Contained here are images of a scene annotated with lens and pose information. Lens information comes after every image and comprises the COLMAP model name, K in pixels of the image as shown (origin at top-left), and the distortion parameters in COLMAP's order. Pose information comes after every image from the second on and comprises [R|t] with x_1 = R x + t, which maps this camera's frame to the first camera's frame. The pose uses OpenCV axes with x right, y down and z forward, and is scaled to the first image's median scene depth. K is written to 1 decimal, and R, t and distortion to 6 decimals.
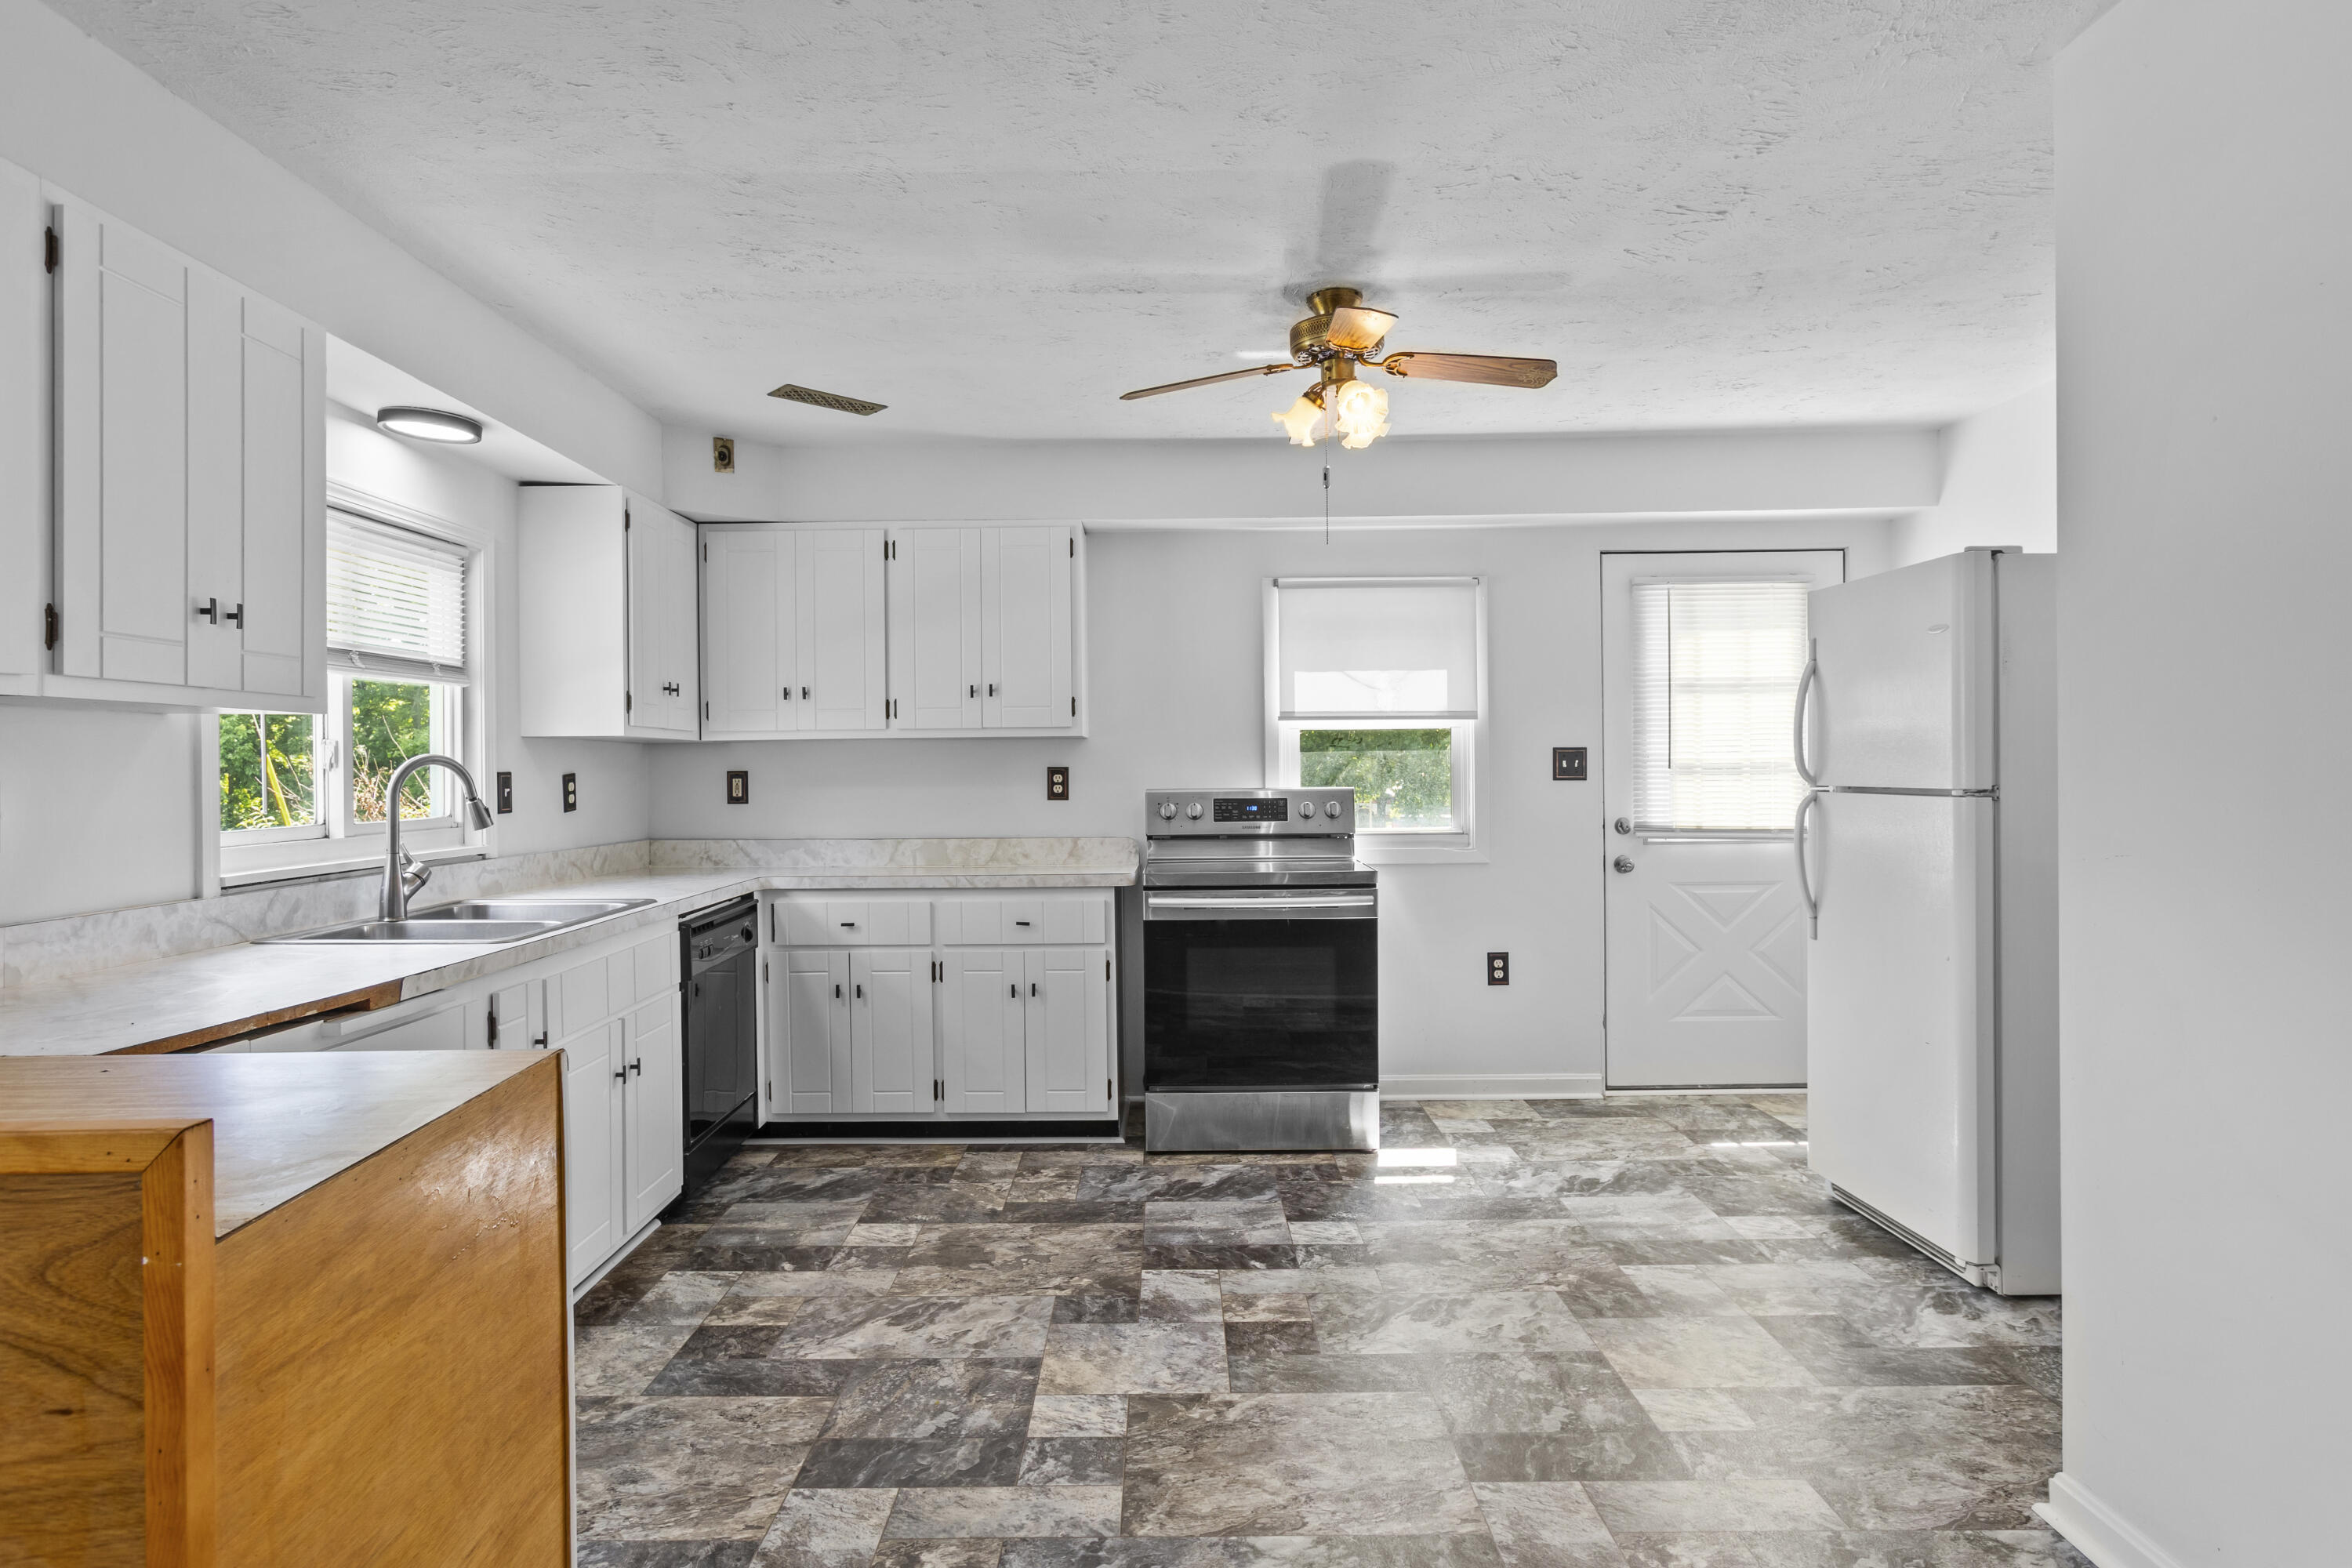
lens RADIAL K [[1337.4, 0, 1177.1], [0, 1337.4, 776.7], [0, 0, 1]] dist [-0.017002, 0.013074]
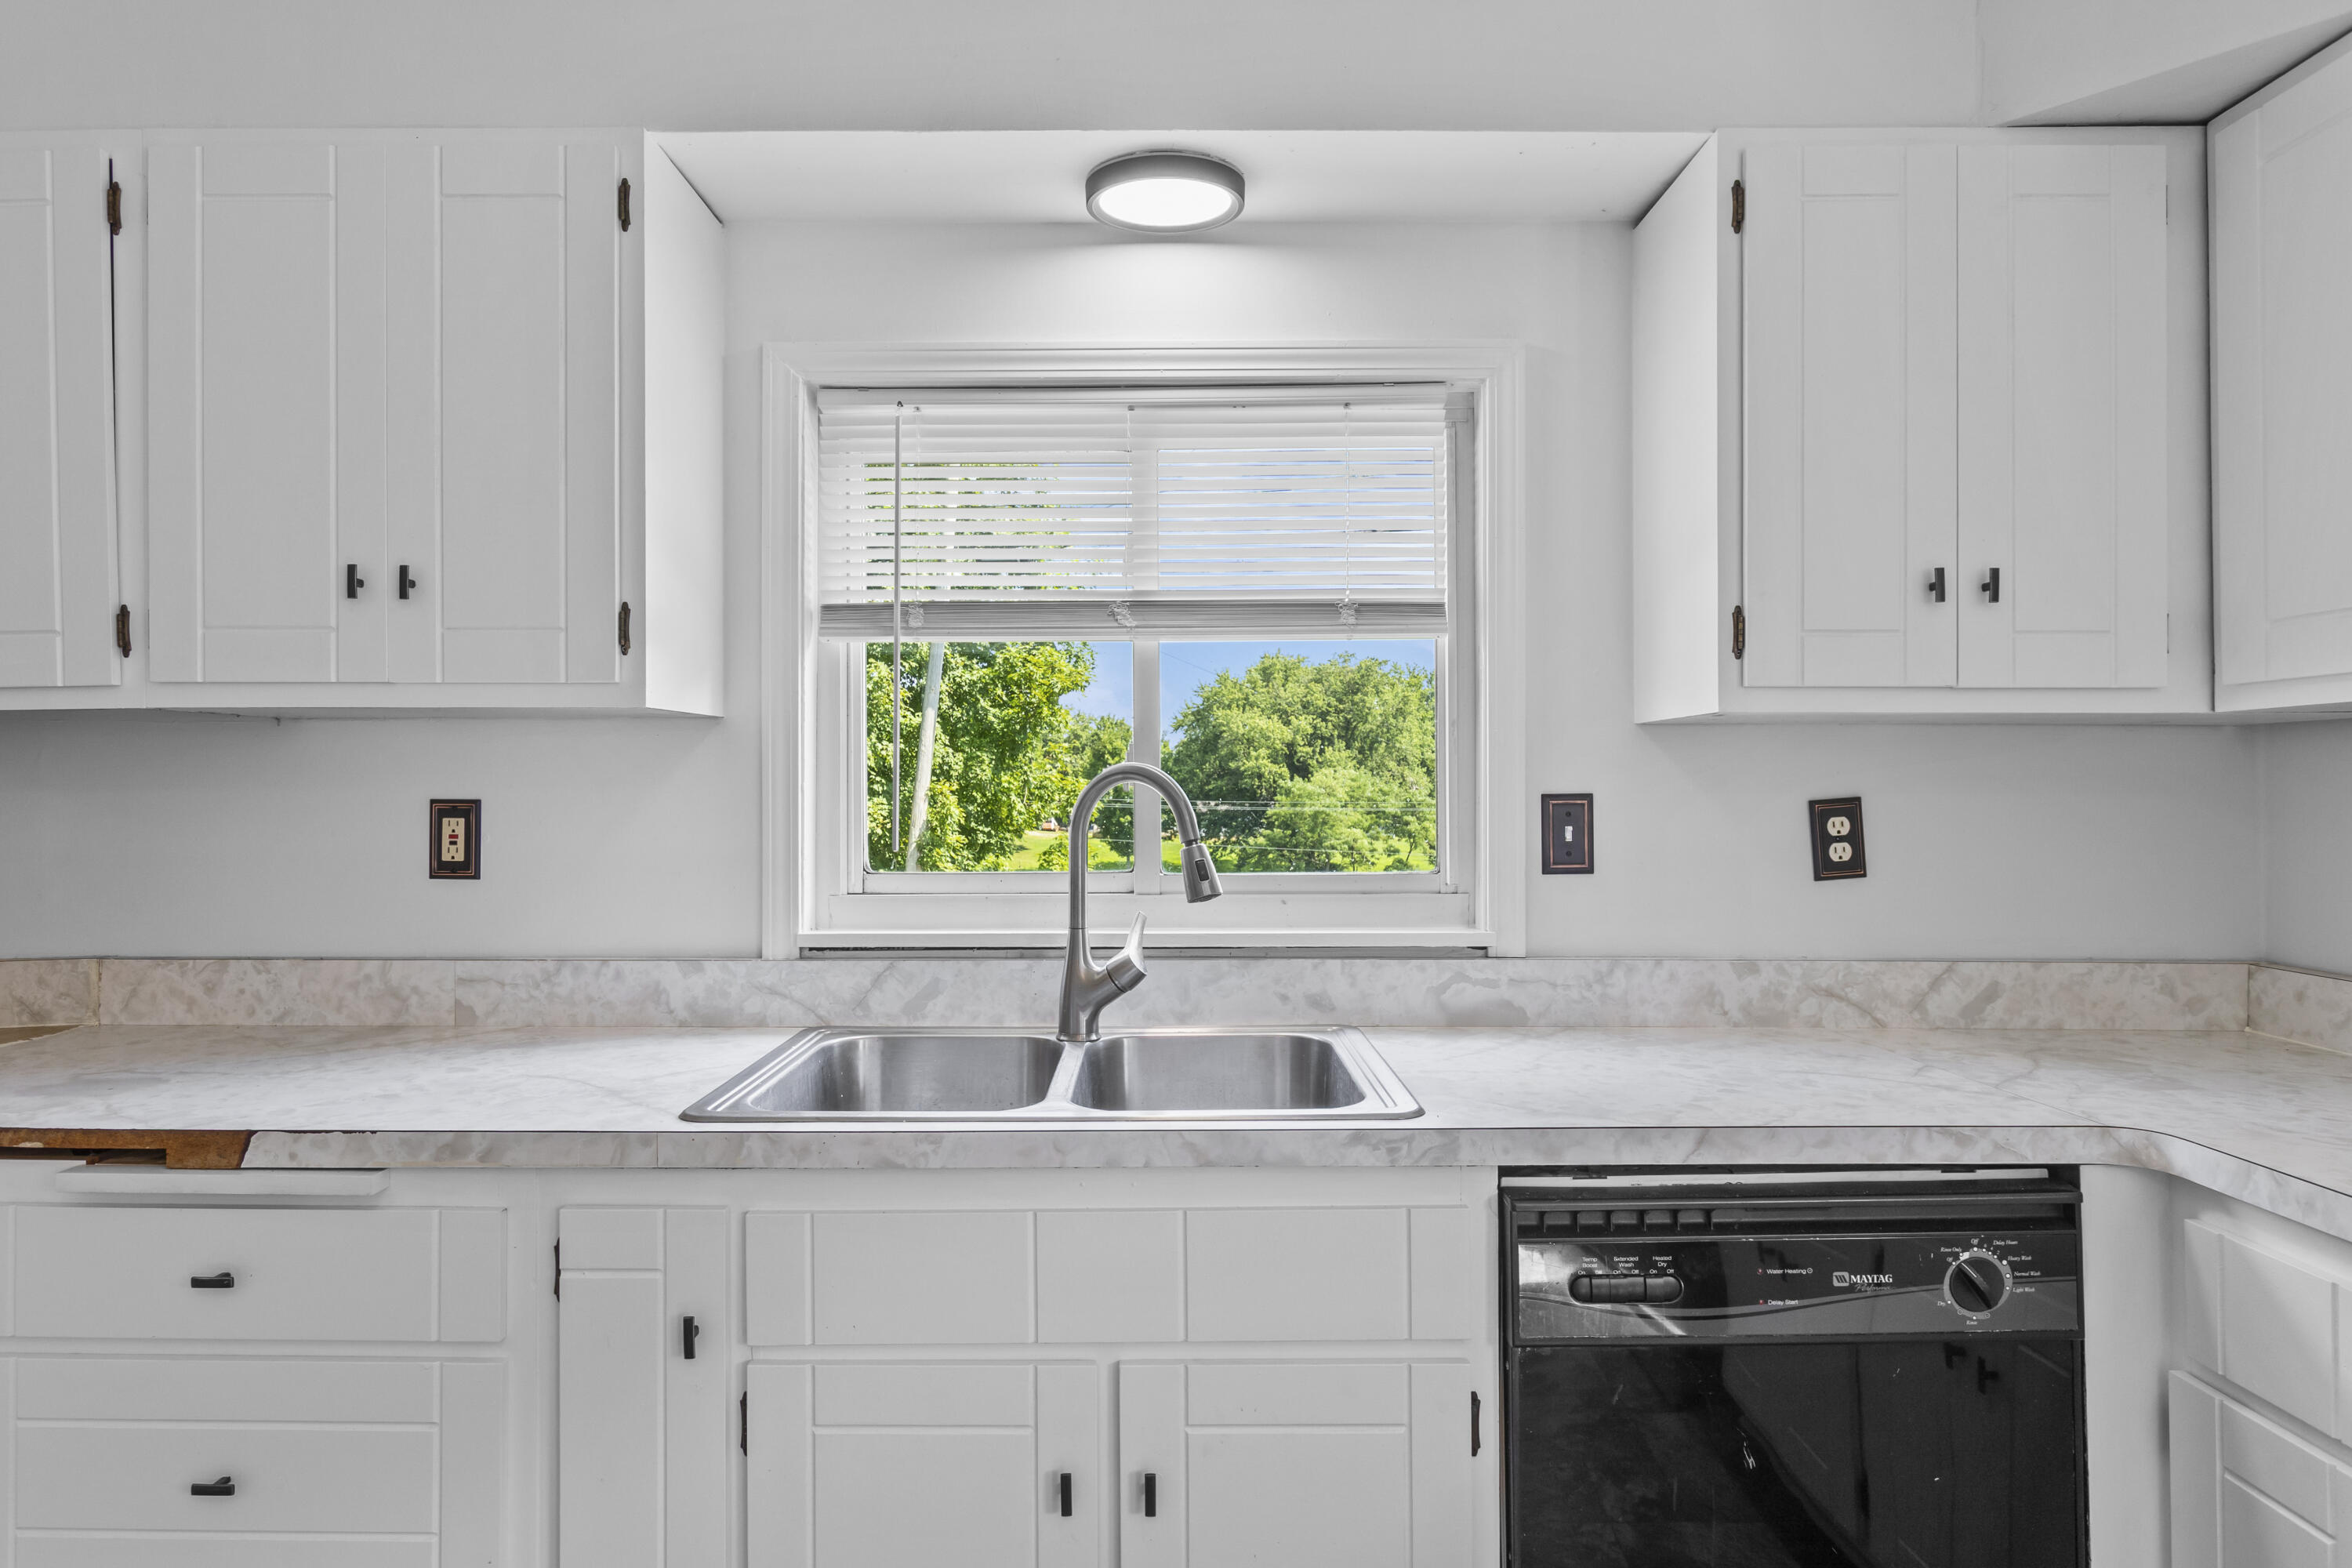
lens RADIAL K [[1337.4, 0, 1158.6], [0, 1337.4, 781.4], [0, 0, 1]] dist [-0.017002, 0.013074]
pose [[-0.013676, 0.002975, -0.999902, 0.015748], [-0.006162, 0.999976, 0.003059, -0.008803], [0.999887, 0.006203, -0.013657, 0.819506]]
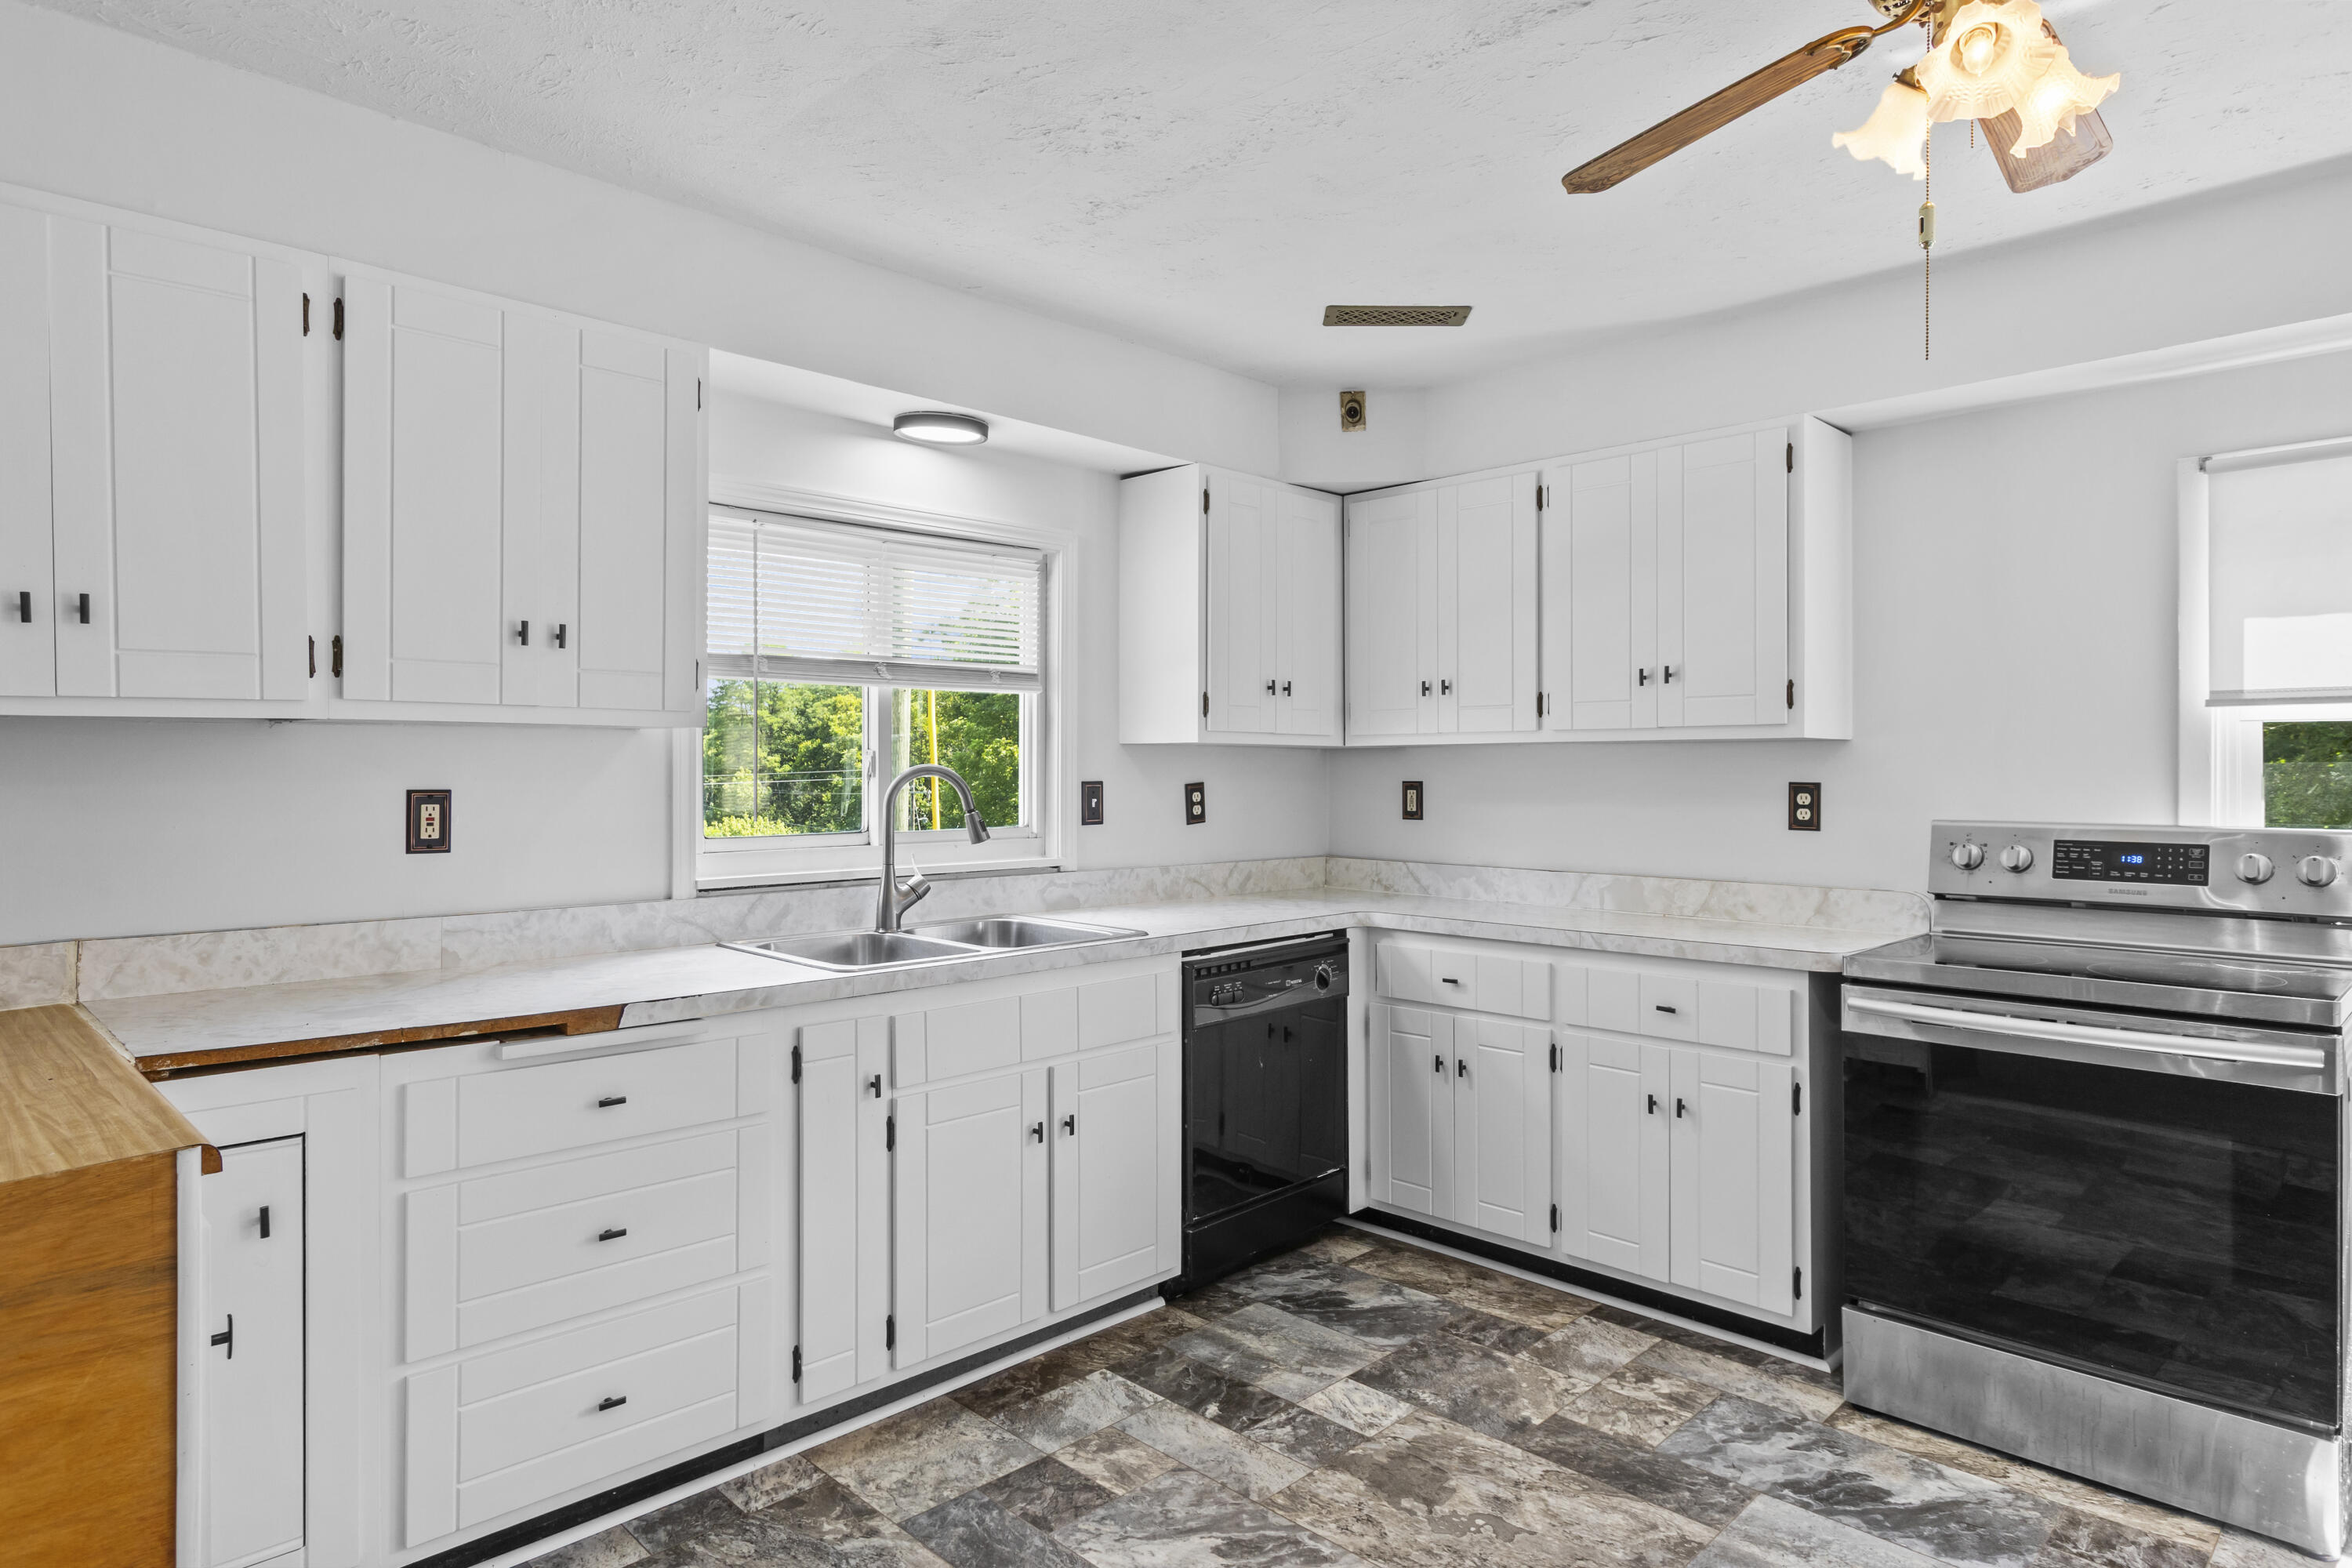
lens RADIAL K [[1337.4, 0, 1146.7], [0, 1337.4, 777.9], [0, 0, 1]] dist [-0.017002, 0.013074]
pose [[0.691935, 0.012890, -0.721844, 0.209111], [-0.011546, 0.999910, 0.006788, -0.012642], [0.721867, 0.003638, 0.692022, 0.350012]]
